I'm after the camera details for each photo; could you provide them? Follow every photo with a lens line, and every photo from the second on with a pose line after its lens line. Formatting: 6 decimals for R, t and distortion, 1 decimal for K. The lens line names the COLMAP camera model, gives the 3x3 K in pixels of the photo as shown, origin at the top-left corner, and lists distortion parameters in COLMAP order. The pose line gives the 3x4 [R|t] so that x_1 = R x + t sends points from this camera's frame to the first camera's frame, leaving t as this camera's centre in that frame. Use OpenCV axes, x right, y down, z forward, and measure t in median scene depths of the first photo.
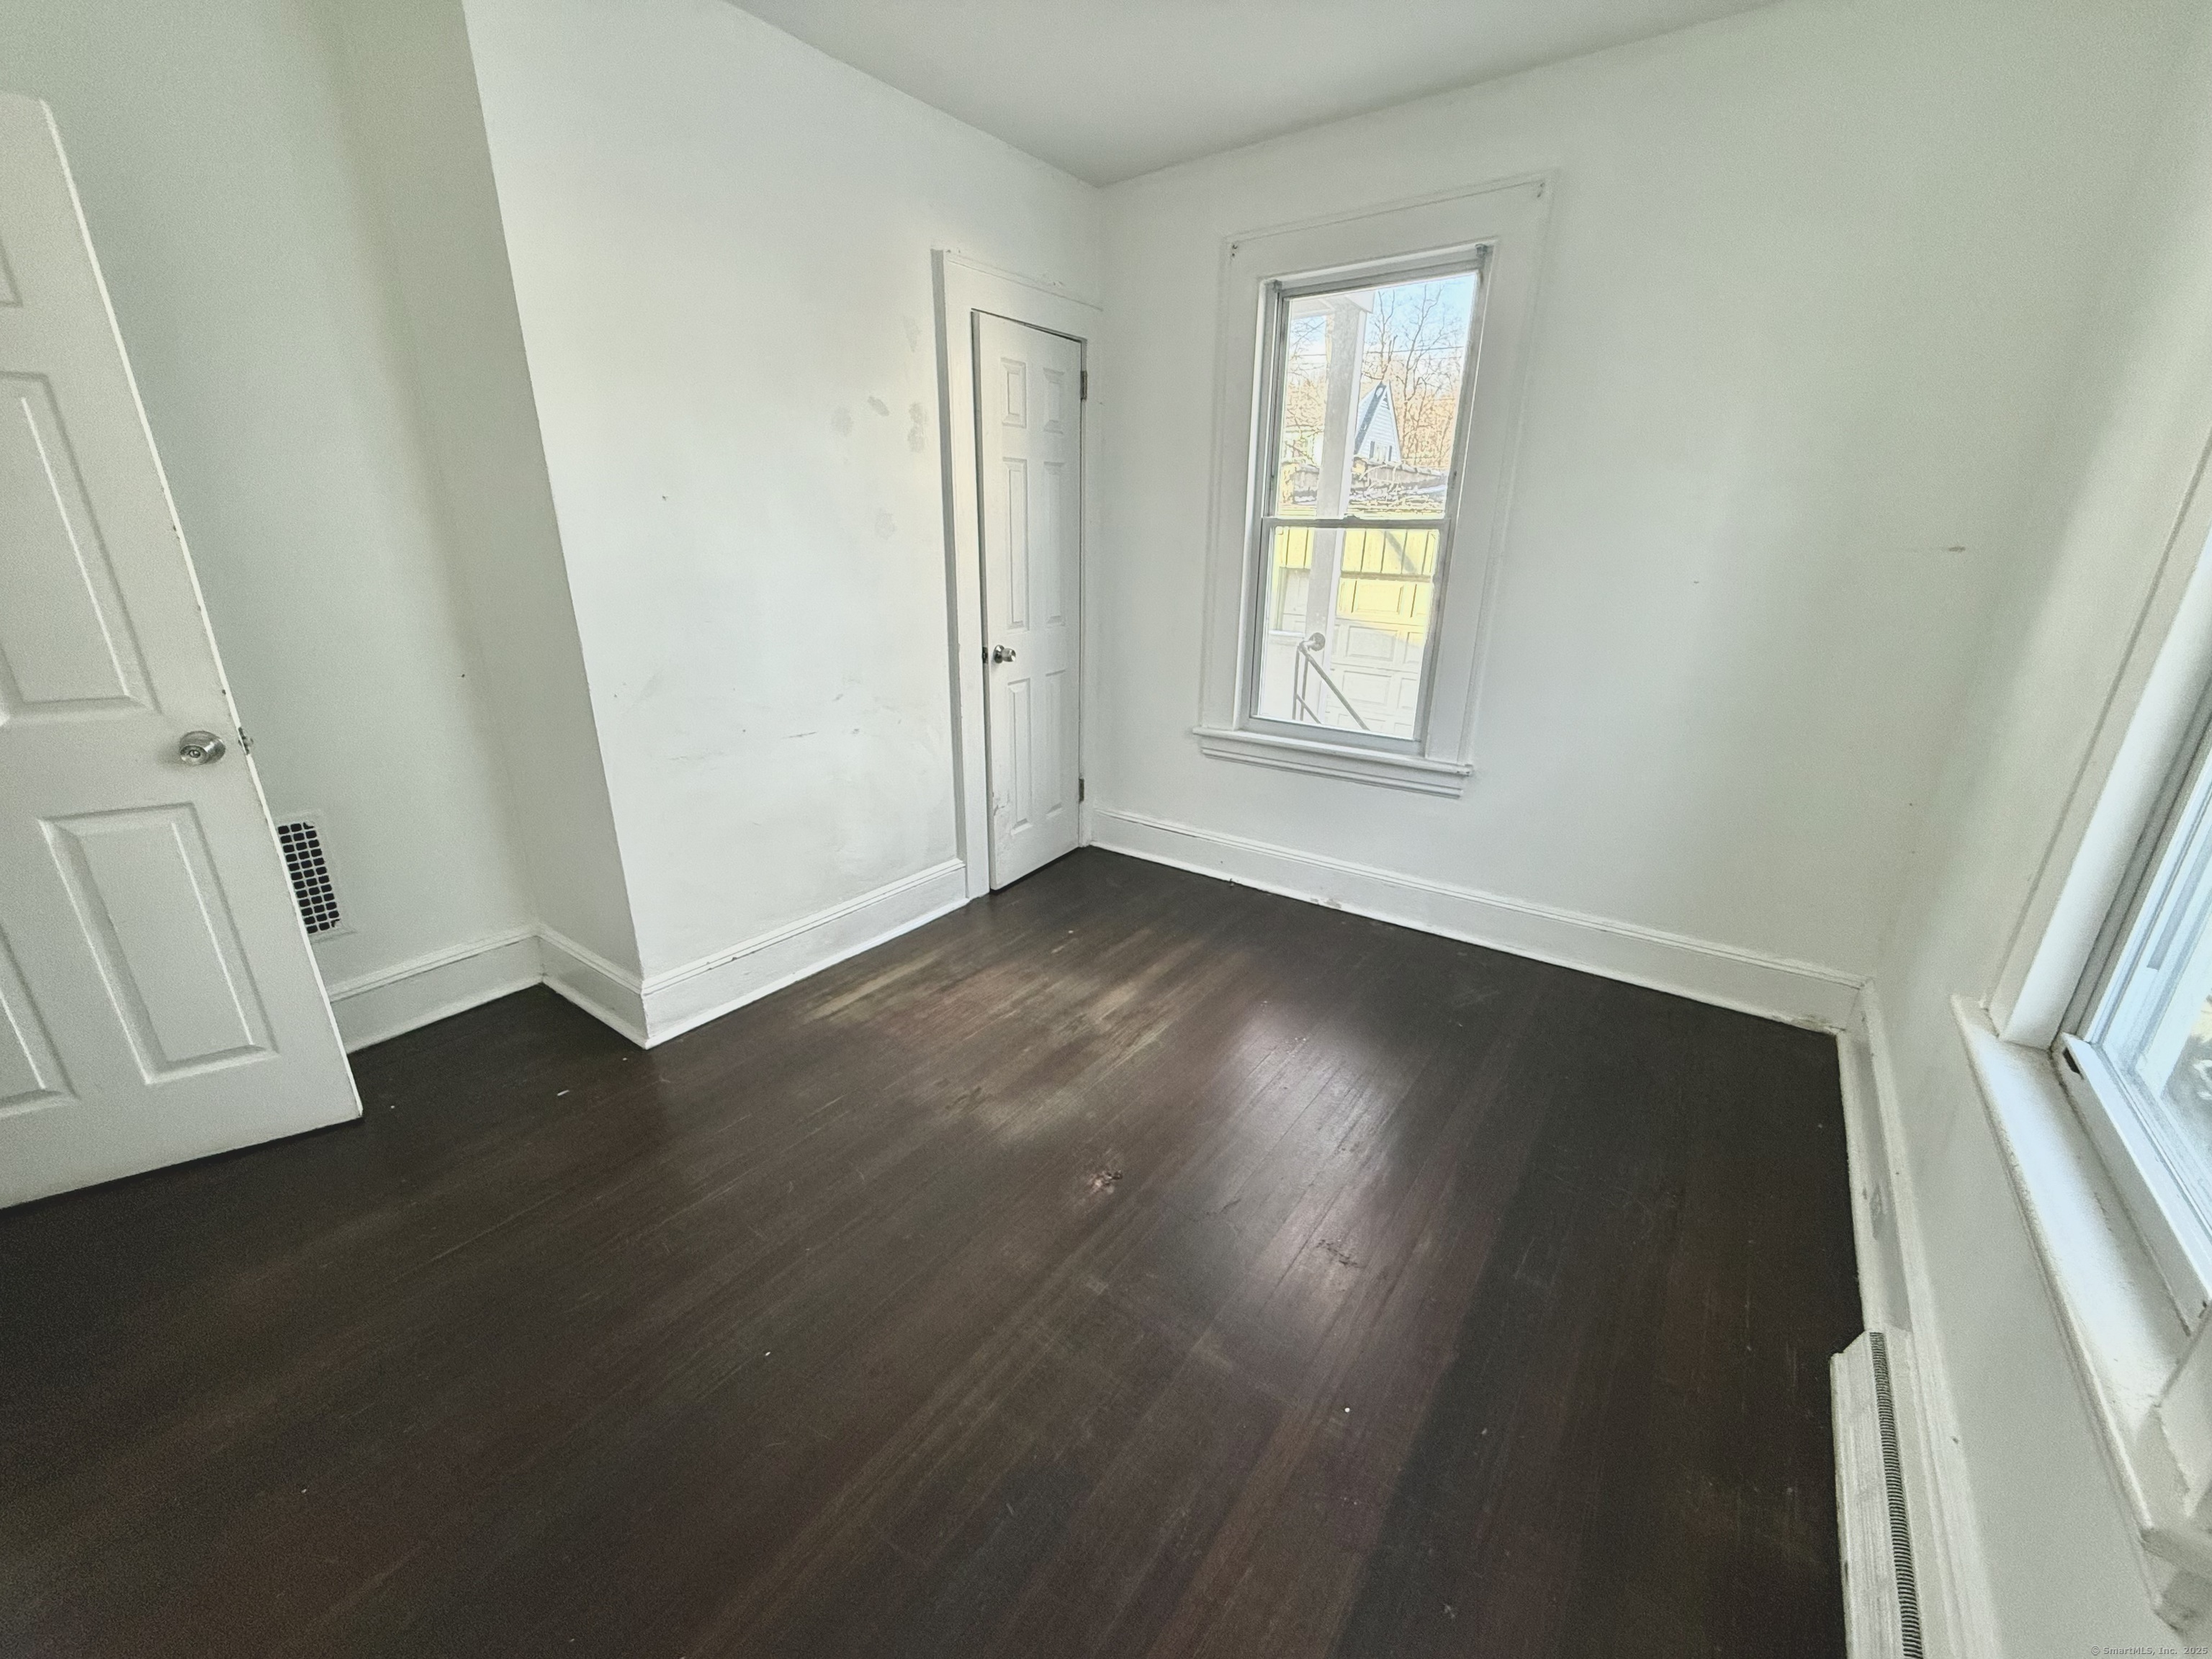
lens RADIAL K [[880.1, 0, 1103.1], [0, 880.1, 838.5], [0, 0, 1]] dist [-0.001325, -0.000062]
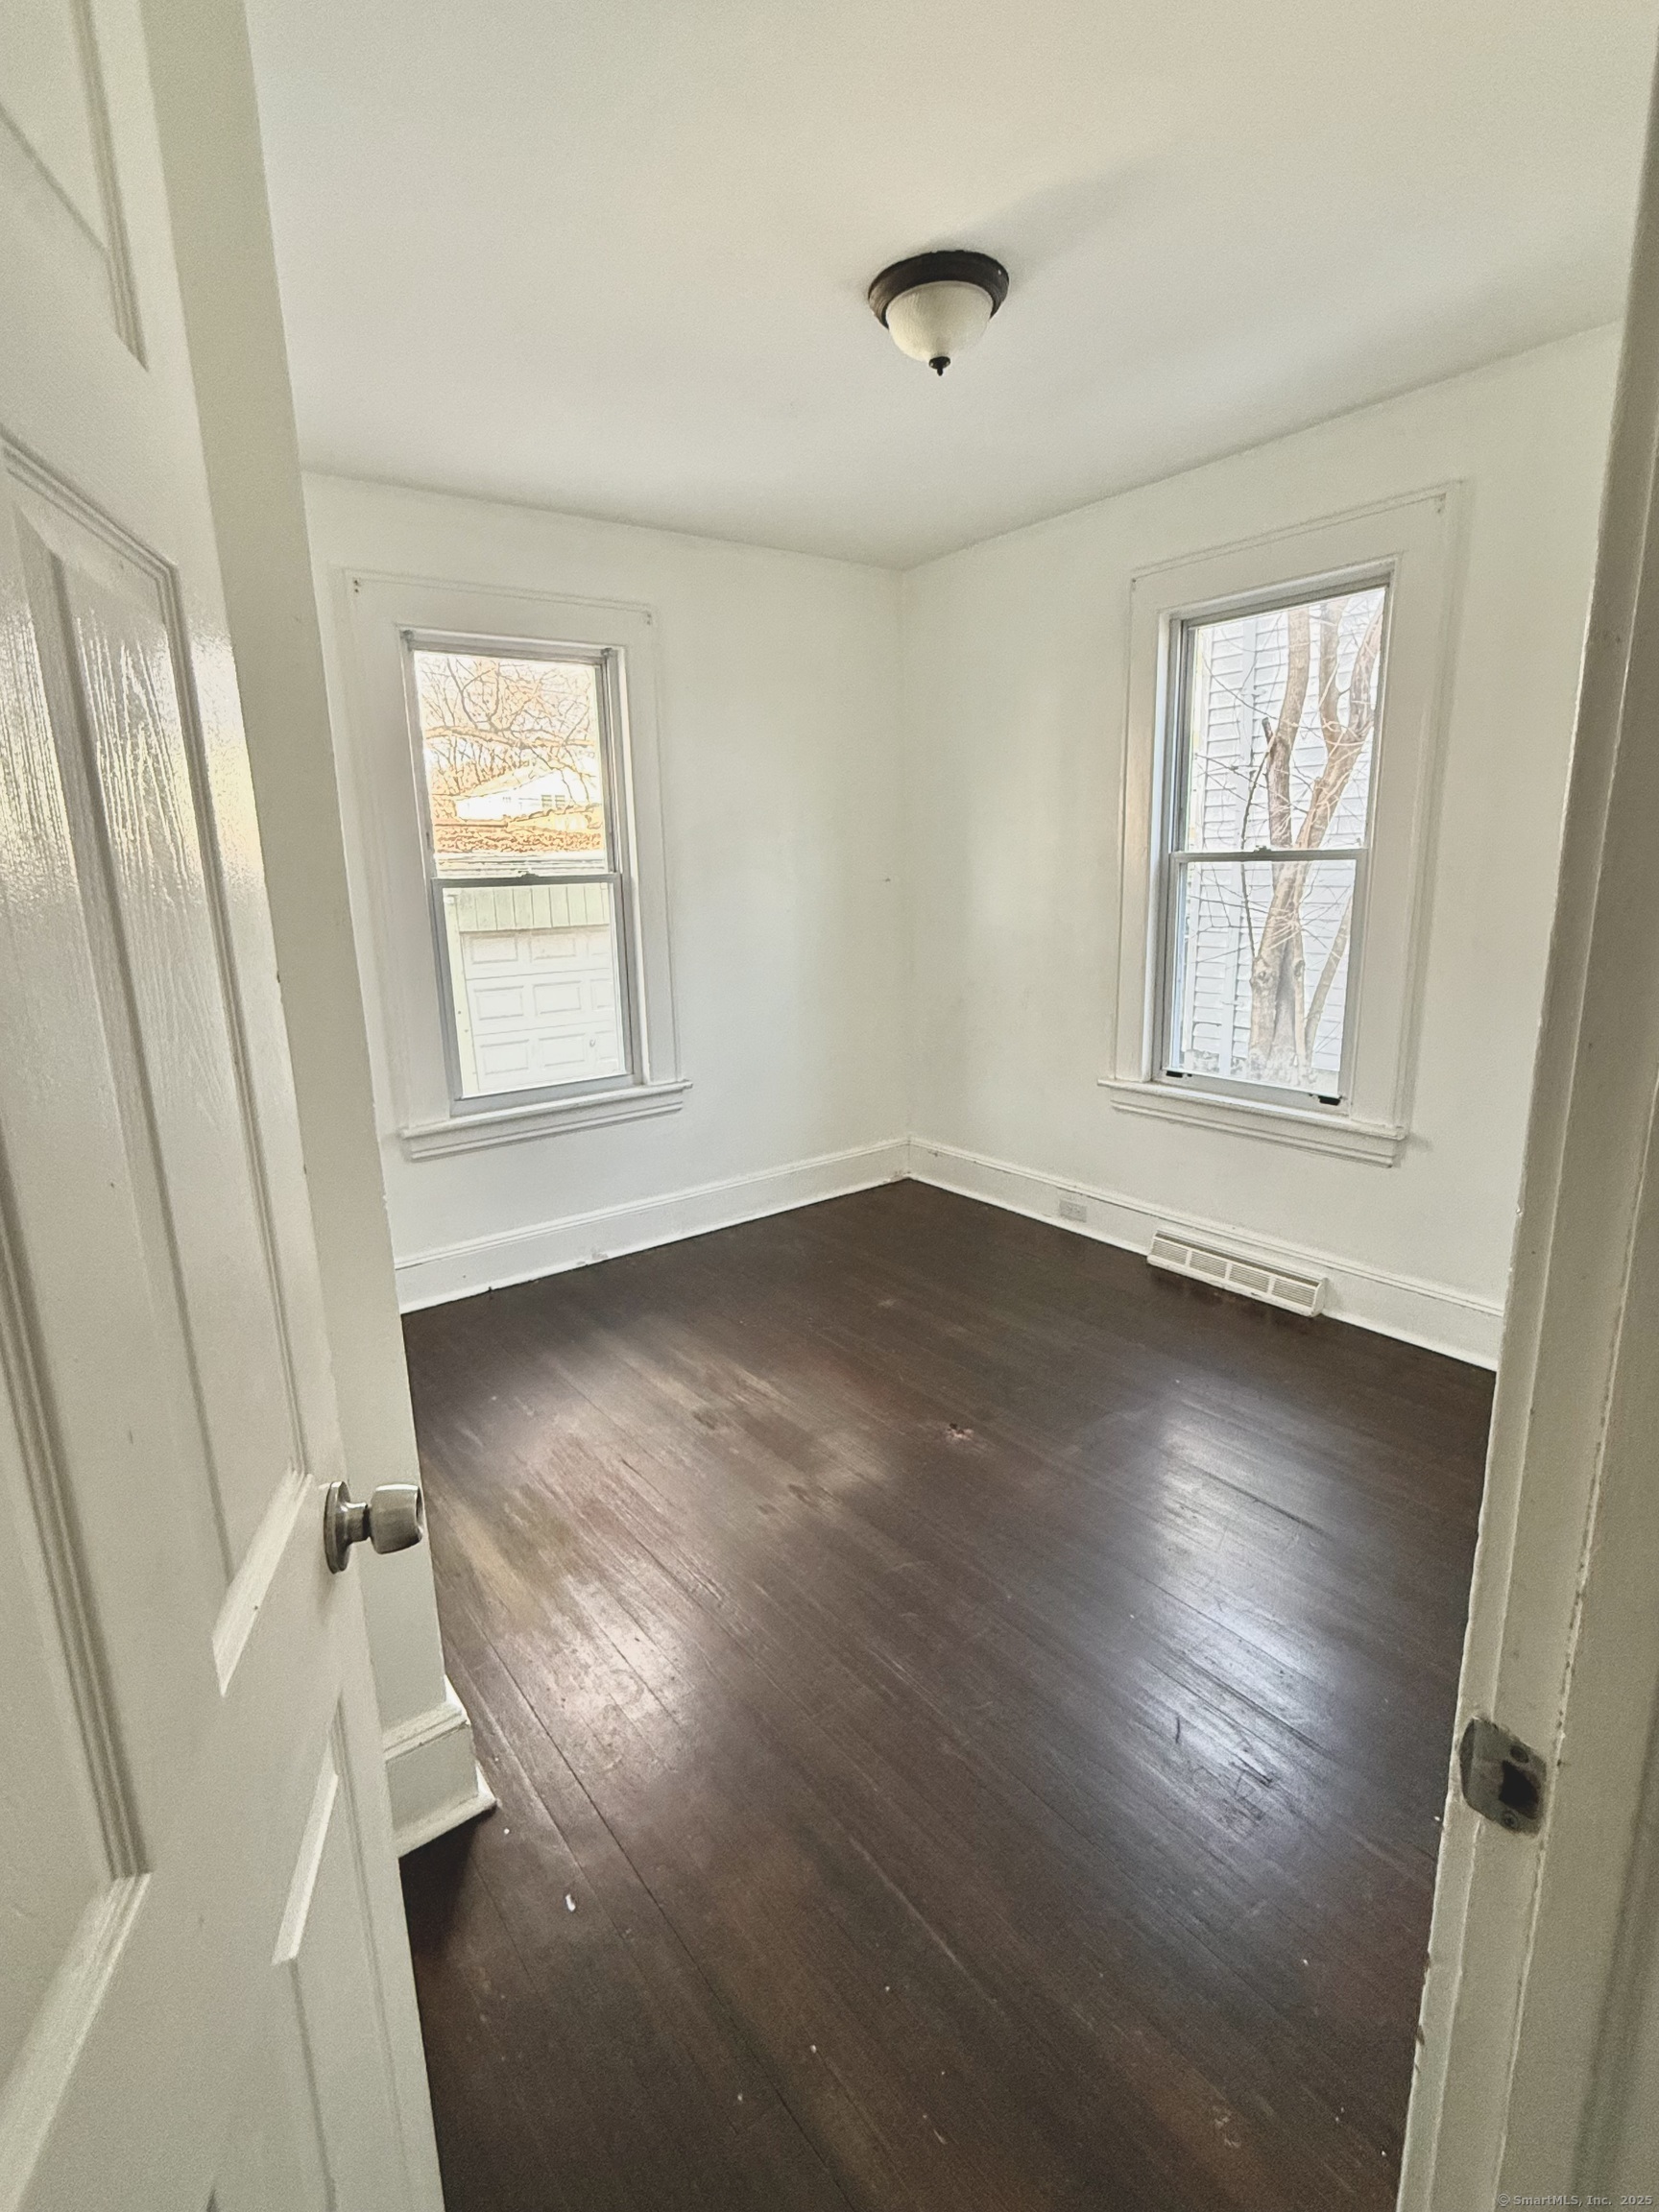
lens RADIAL K [[1060.0, 0, 829.5], [0, 1060.0, 1106.0], [0, 0, 1]] dist [0.000816, 0.000012]
pose [[0.292605, -0.231212, 0.927859, -0.799049], [0.356392, 0.926785, 0.118555, -0.144745], [-0.887337, 0.295992, 0.353584, 0.357542]]
